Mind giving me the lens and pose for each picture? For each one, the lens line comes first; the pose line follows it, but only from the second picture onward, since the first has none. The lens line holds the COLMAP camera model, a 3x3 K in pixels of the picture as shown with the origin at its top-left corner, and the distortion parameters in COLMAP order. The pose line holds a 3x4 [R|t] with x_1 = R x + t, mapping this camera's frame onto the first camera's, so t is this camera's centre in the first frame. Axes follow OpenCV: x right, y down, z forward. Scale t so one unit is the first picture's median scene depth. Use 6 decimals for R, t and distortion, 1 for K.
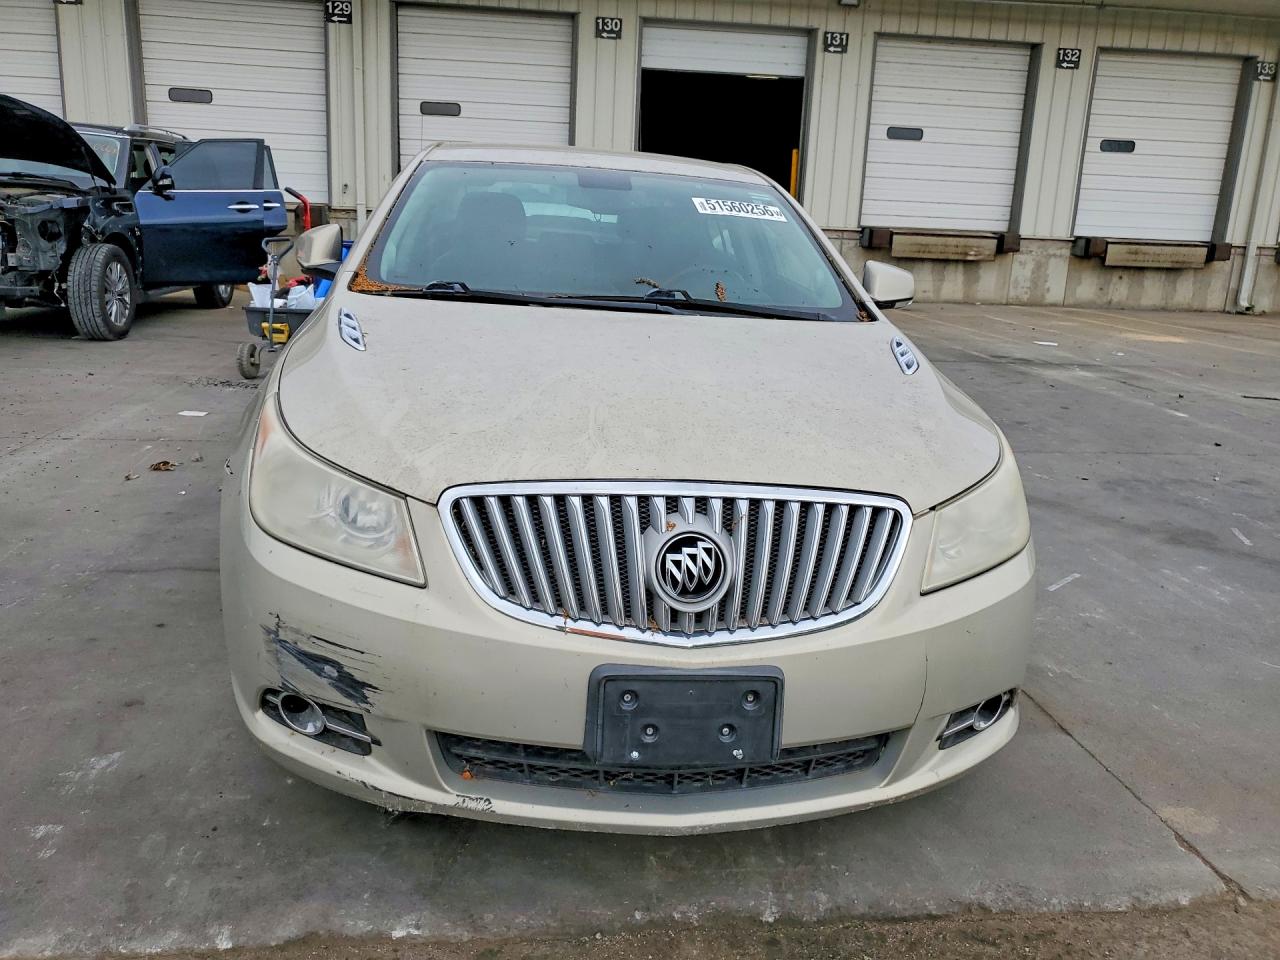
lens RADIAL K [[1019.6, 0, 629.2], [0, 1019.6, 482.1], [0, 0, 1]] dist [-0.004619, 0.021418]
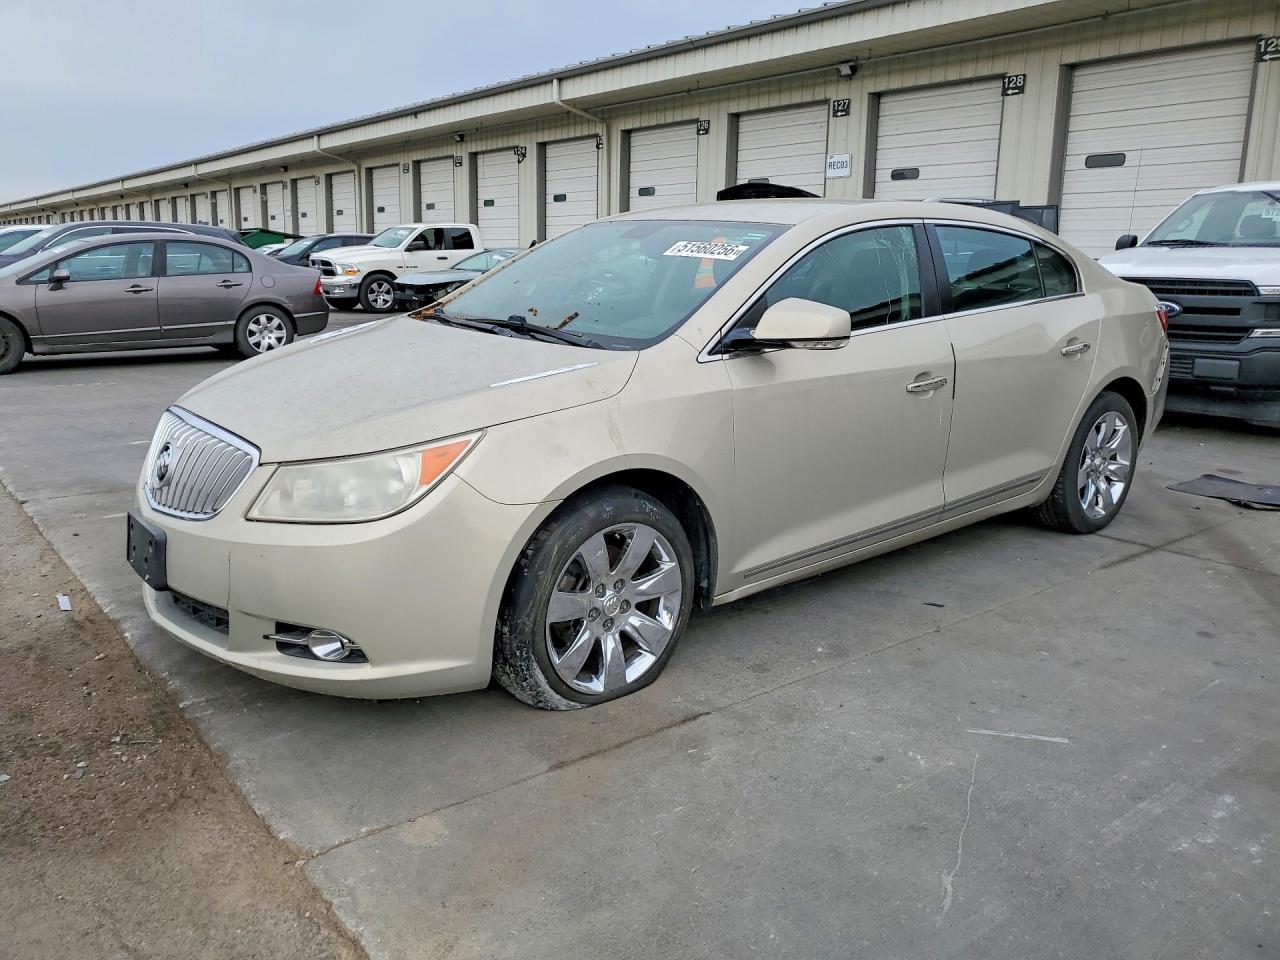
lens RADIAL K [[1019.6, 0, 655.0], [0, 1019.6, 508.9], [0, 0, 1]] dist [-0.004619, 0.021418]
pose [[0.524365, 0.173227, -0.833687, 1.221375], [-0.198022, 0.977052, 0.078466, -0.006986], [0.828148, 0.123943, 0.546635, 0.200686]]
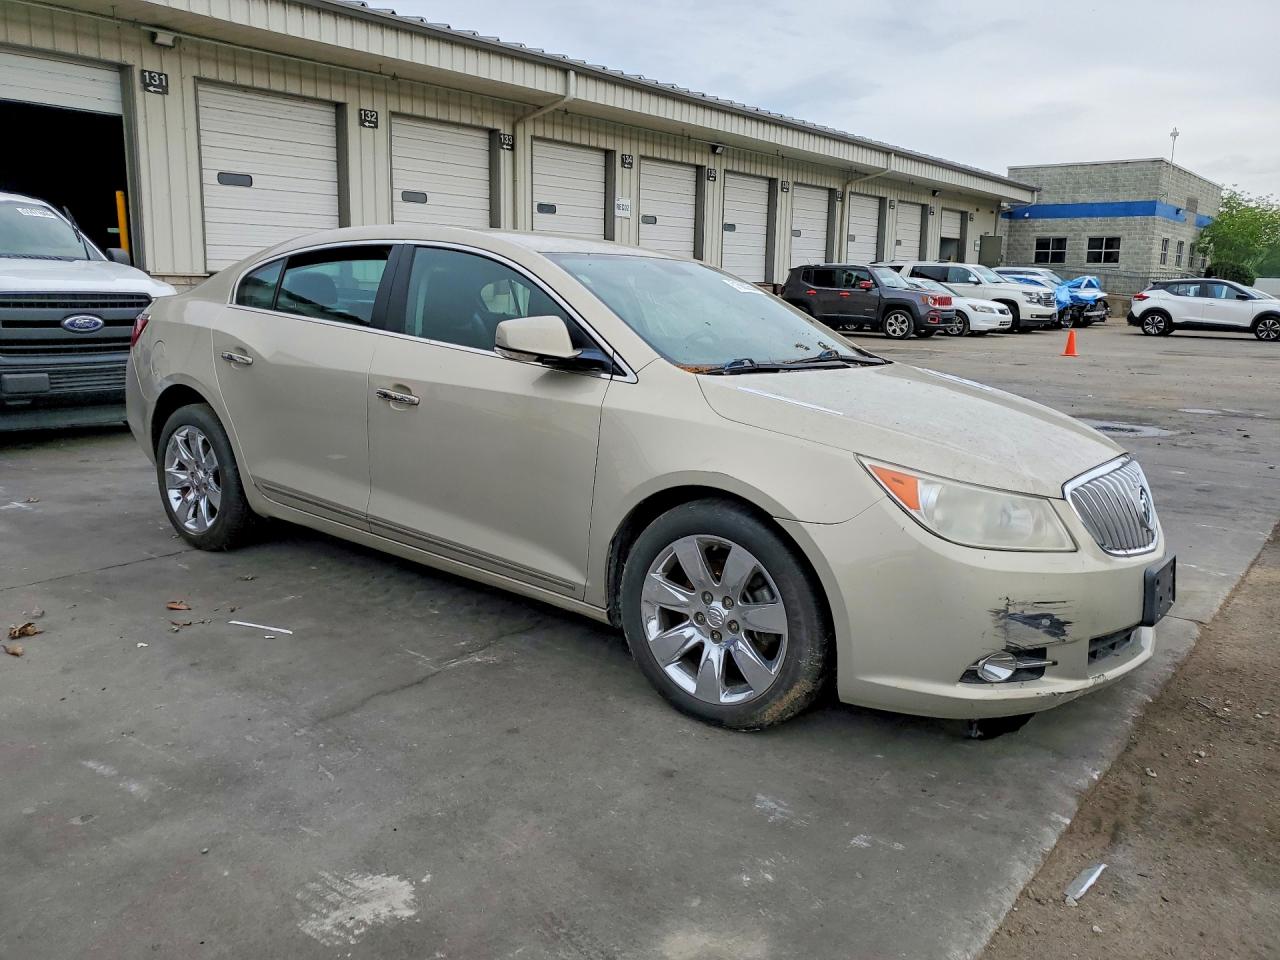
lens RADIAL K [[1019.6, 0, 640.6], [0, 1019.6, 473.3], [0, 0, 1]] dist [-0.004619, 0.021418]
pose [[0.700113, -0.161463, 0.695537, -0.201143], [0.187736, 0.981450, 0.038863, -0.023177], [-0.688910, 0.103369, 0.717438, 0.037552]]
